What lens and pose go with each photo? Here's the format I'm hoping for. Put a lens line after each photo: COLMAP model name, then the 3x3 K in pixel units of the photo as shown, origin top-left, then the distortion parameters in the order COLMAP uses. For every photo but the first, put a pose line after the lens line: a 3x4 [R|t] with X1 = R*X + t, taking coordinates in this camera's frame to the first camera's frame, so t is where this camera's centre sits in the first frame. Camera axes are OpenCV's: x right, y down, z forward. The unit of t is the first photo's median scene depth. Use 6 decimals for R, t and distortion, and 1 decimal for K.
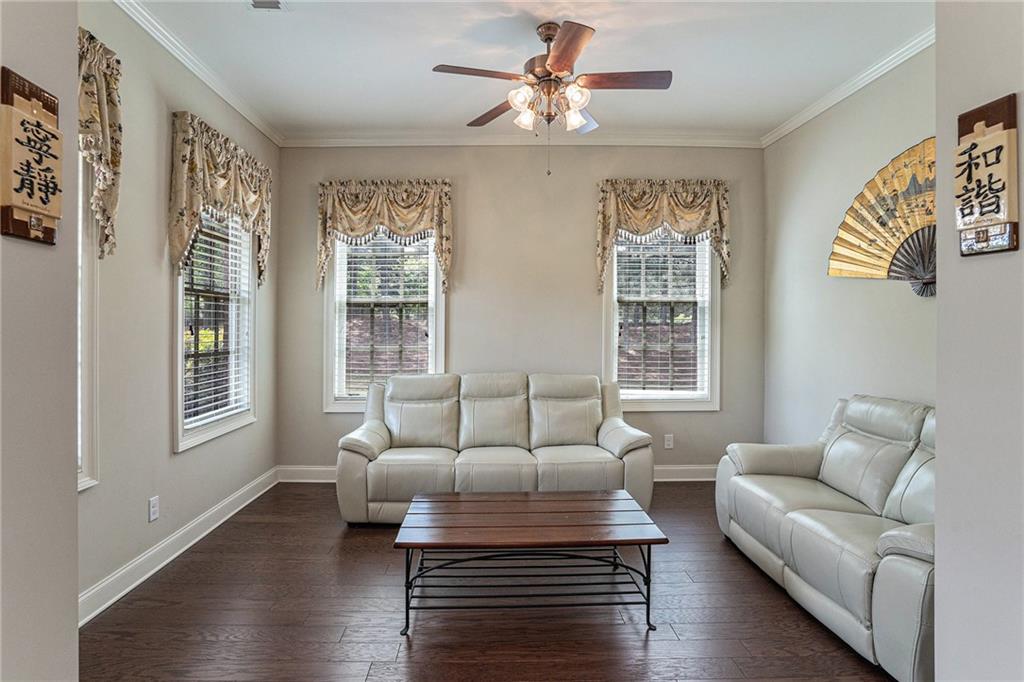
lens RADIAL K [[512.2, 0, 497.3], [0, 512.2, 323.5], [0, 0, 1]] dist [-0.003215, -0.000629]
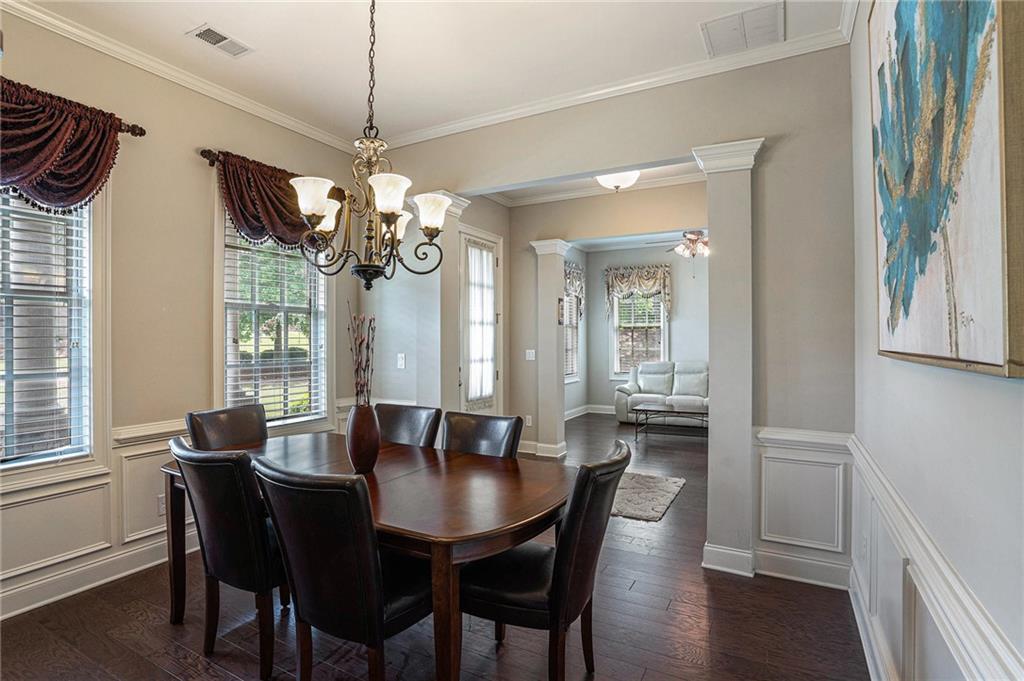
lens RADIAL K [[512.2, 0, 497.3], [0, 512.2, 323.0], [0, 0, 1]] dist [-0.003215, -0.000629]
pose [[0.859548, -0.017753, -0.510746, 0.347311], [0.012614, 0.999829, -0.013524, -0.035177], [0.510899, 0.005181, 0.859625, -1.056860]]
